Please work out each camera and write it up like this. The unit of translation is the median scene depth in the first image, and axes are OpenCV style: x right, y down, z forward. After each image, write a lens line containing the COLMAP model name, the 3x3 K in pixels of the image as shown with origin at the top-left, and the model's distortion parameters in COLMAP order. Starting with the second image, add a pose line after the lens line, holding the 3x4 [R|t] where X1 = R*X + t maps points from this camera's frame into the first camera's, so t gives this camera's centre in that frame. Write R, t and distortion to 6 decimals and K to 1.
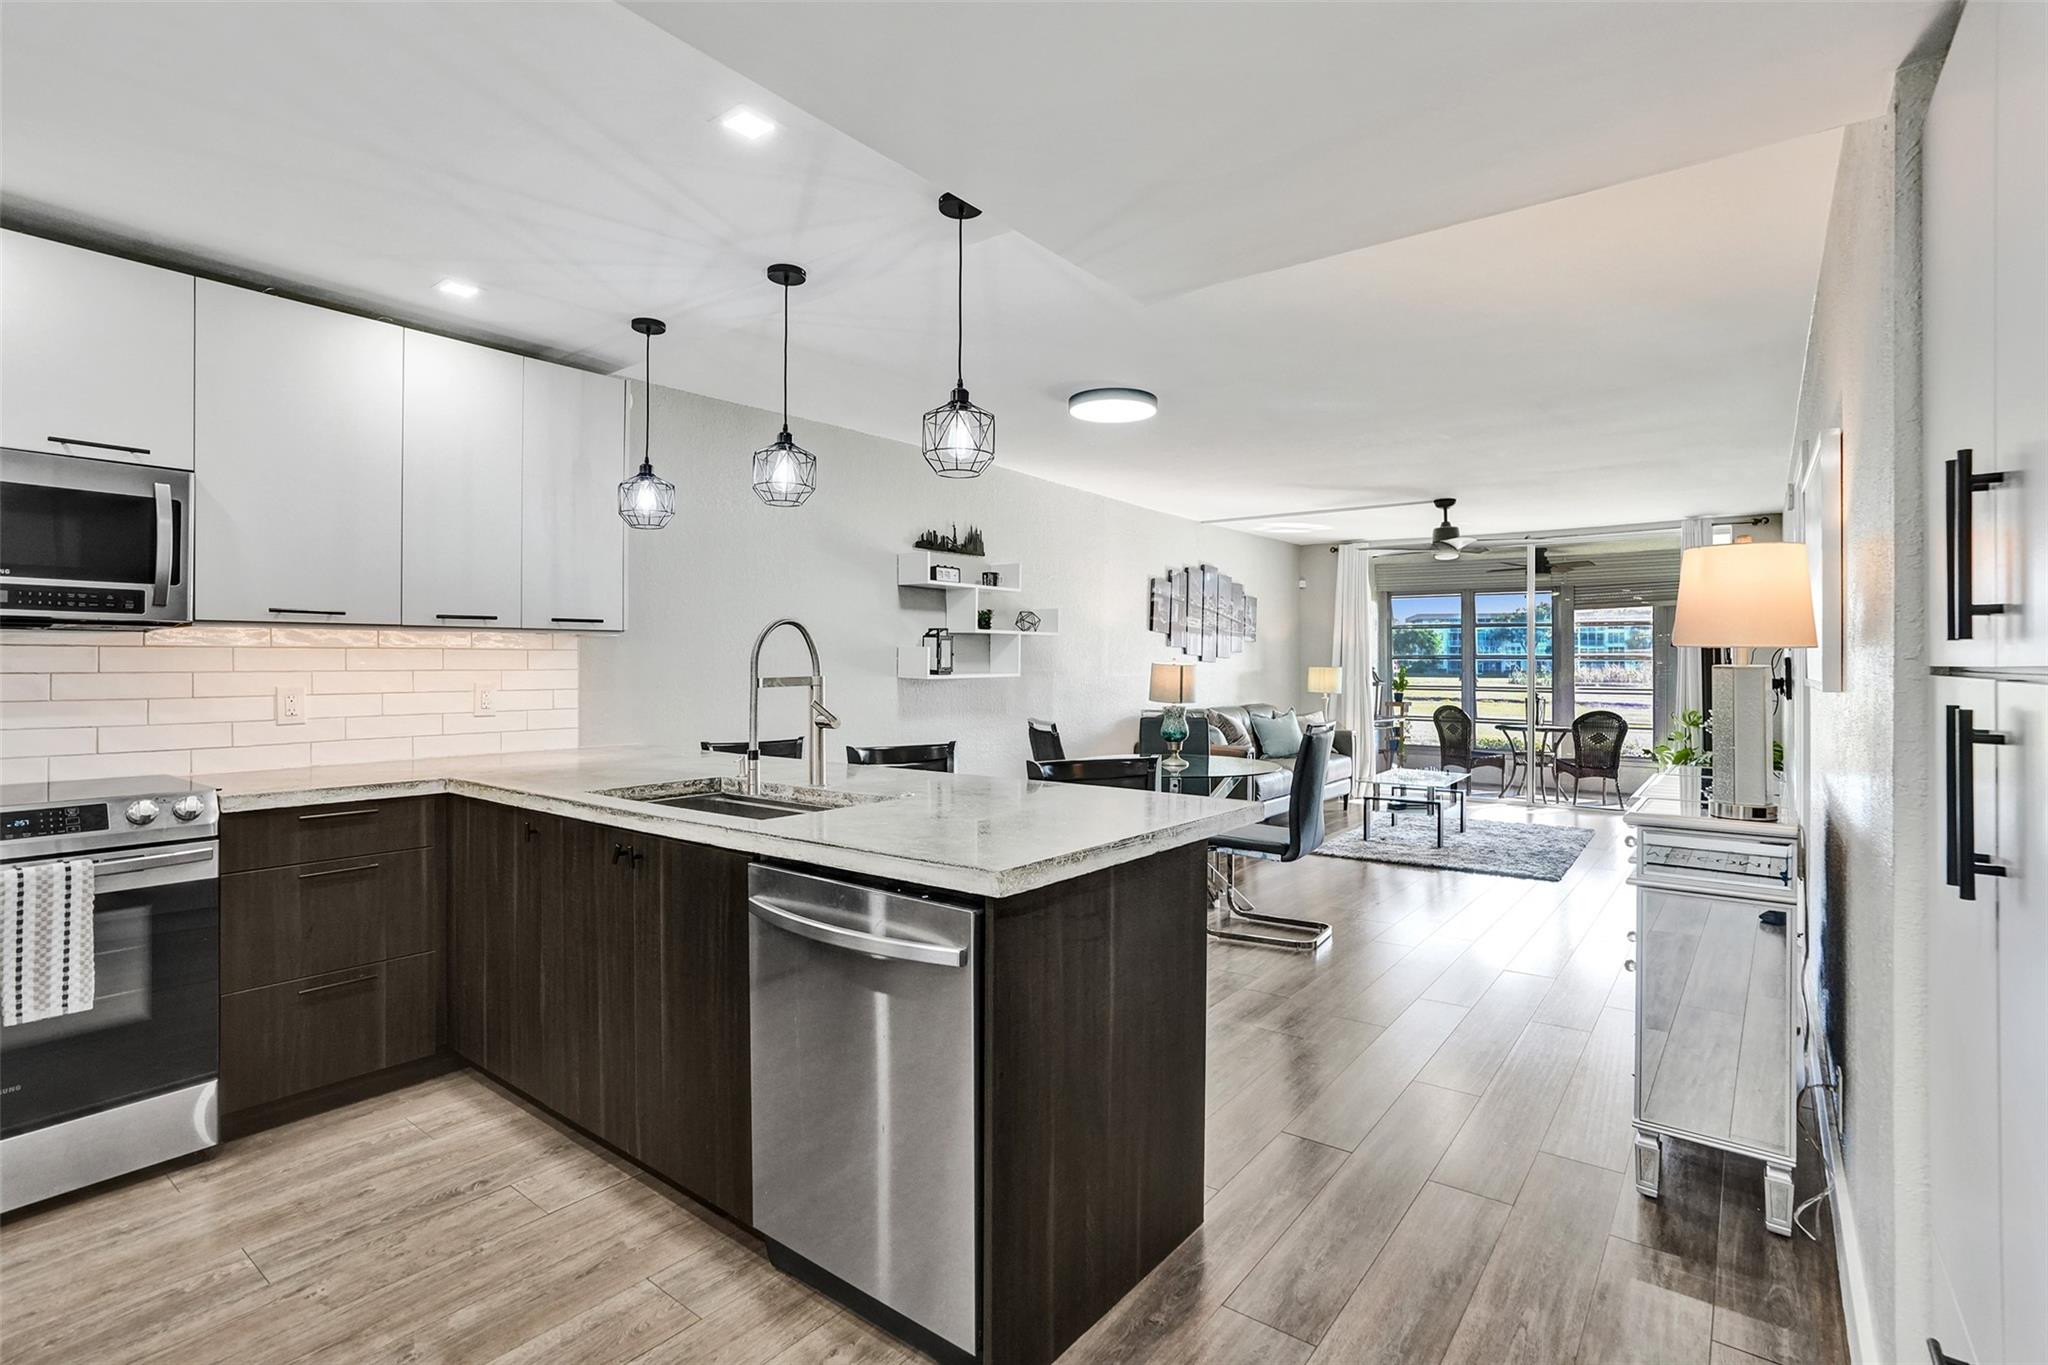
lens RADIAL K [[969.0, 0, 1025.4], [0, 969.0, 657.4], [0, 0, 1]] dist [-0.040256, 0.017846]
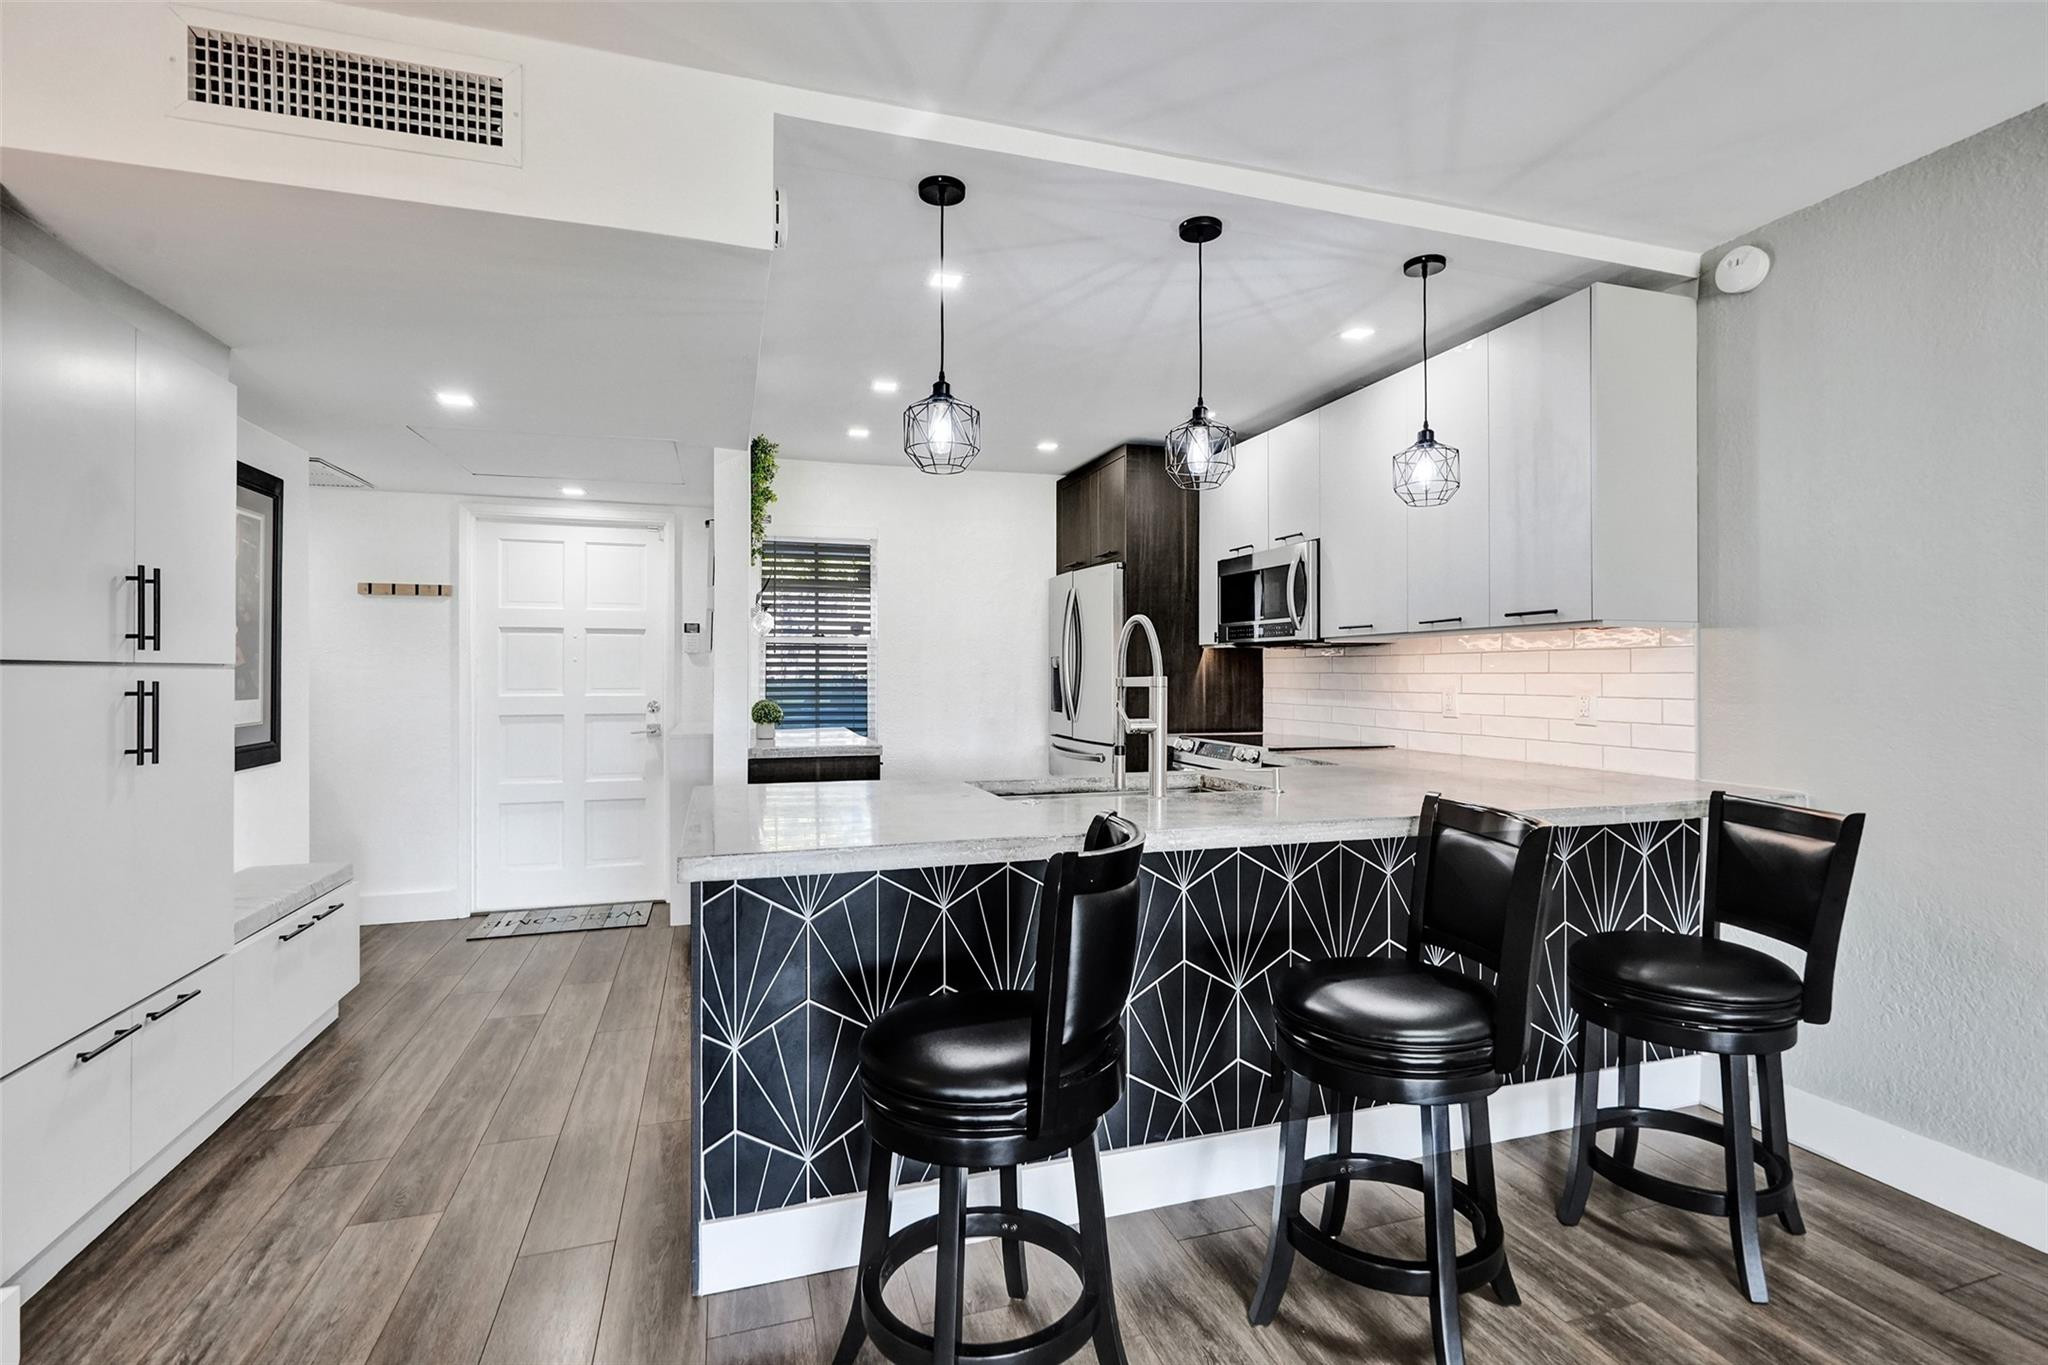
lens RADIAL K [[943.1, 0, 1027.9], [0, 943.1, 669.9], [0, 0, 1]] dist [0.003780, -0.000990]
pose [[-0.563715, -0.003279, -0.825963, 0.258177], [0.005486, 0.999955, -0.007714, 0.008431], [0.825951, -0.008879, -0.563671, 0.616735]]
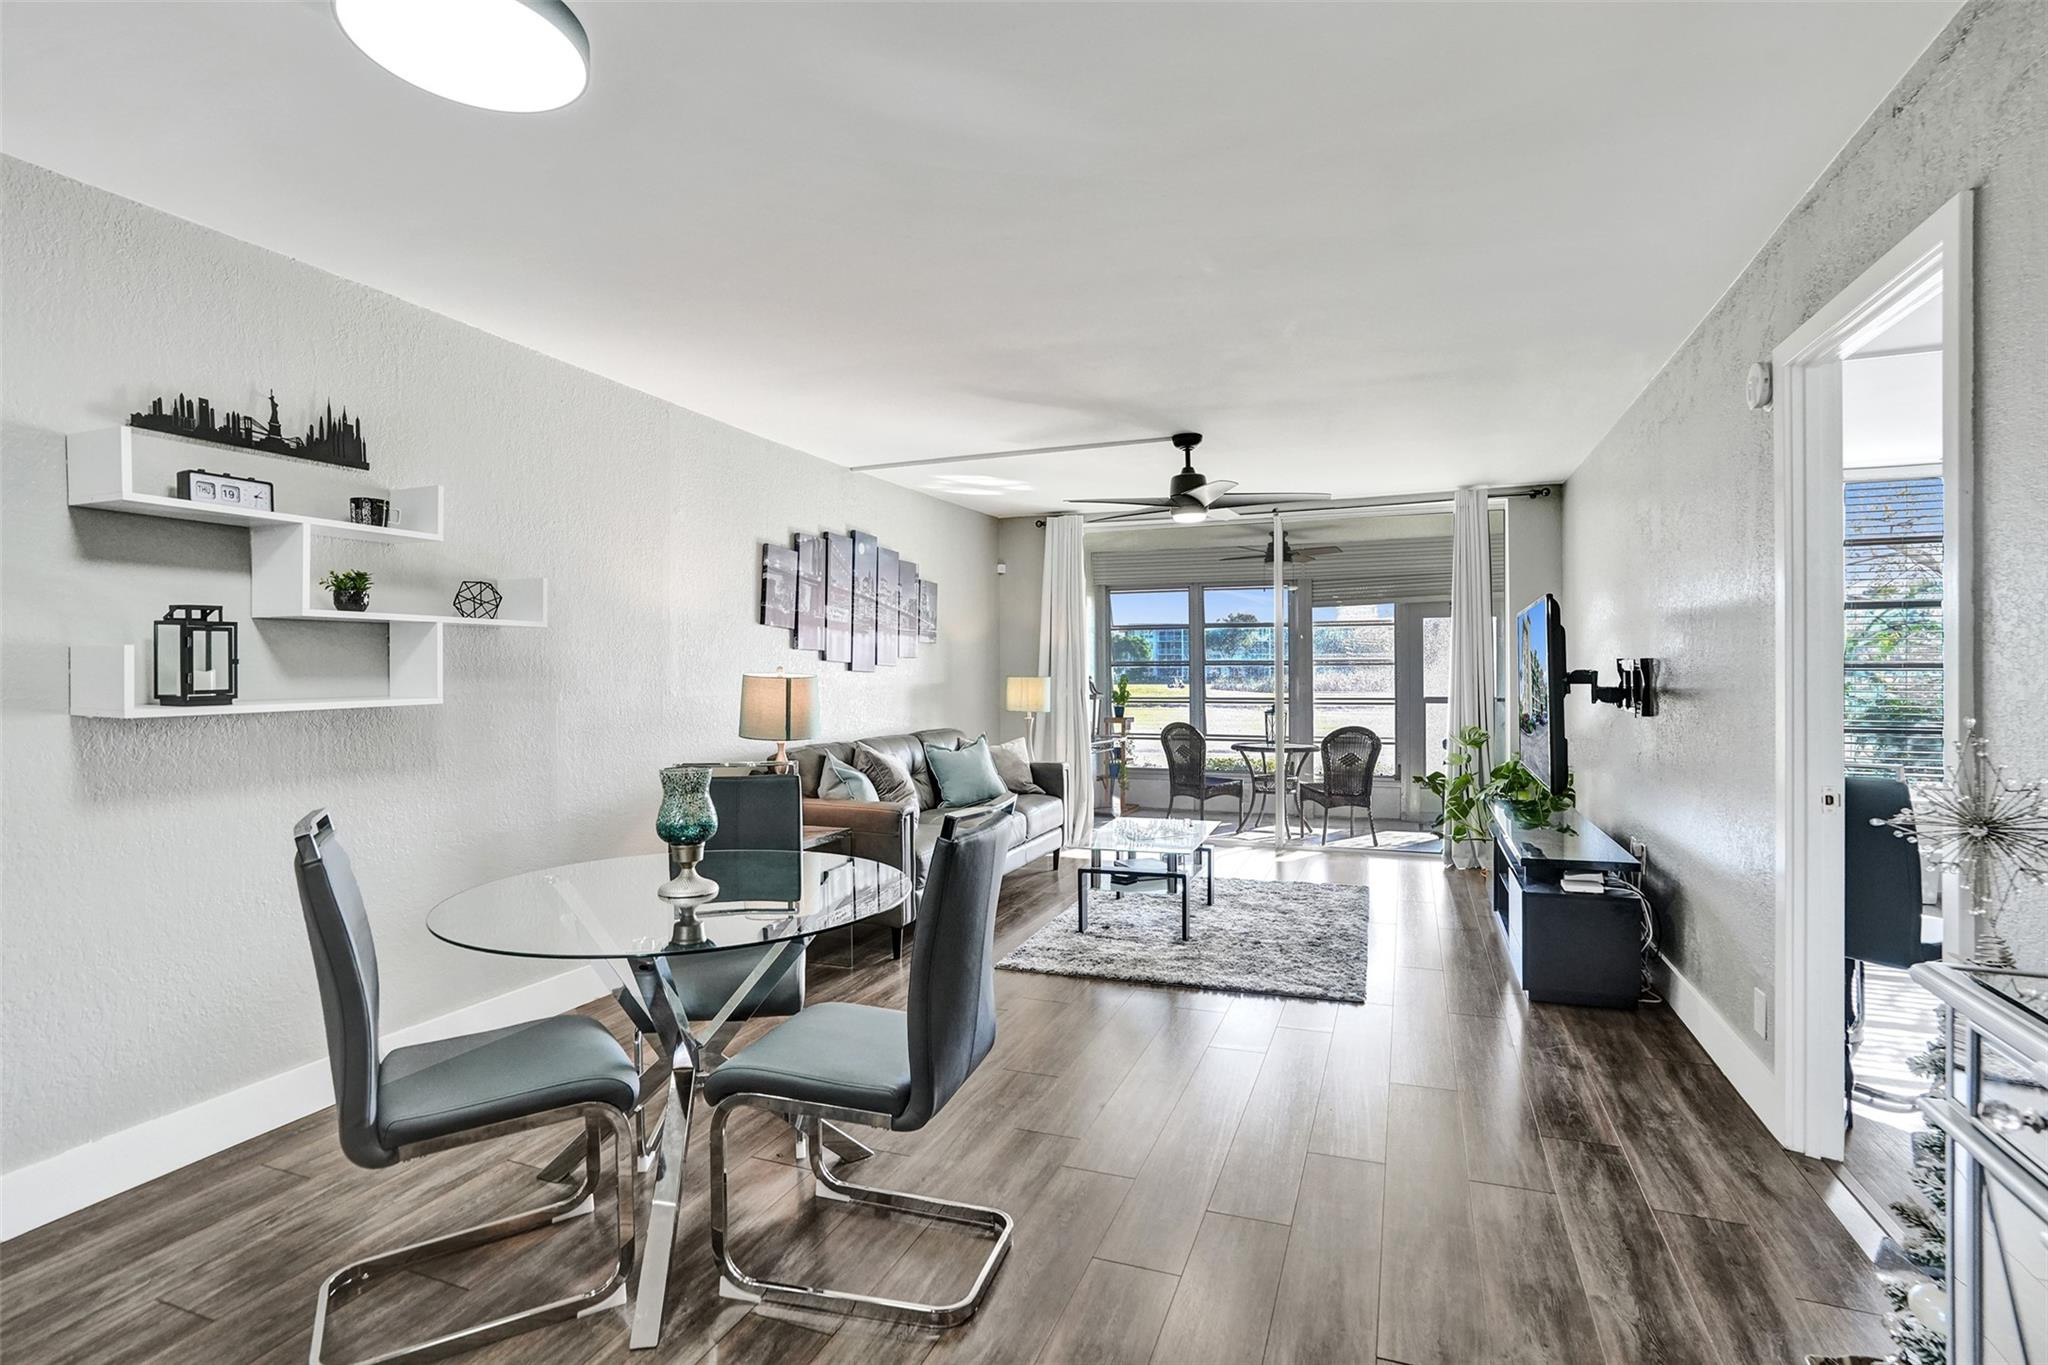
lens RADIAL K [[969.0, 0, 1033.8], [0, 969.0, 673.8], [0, 0, 1]] dist [-0.040256, 0.017846]
pose [[0.958466, -0.009015, 0.285066, 0.142146], [0.007009, 0.999943, 0.008057, 0.001900], [-0.285122, -0.005724, 0.958474, 0.396198]]
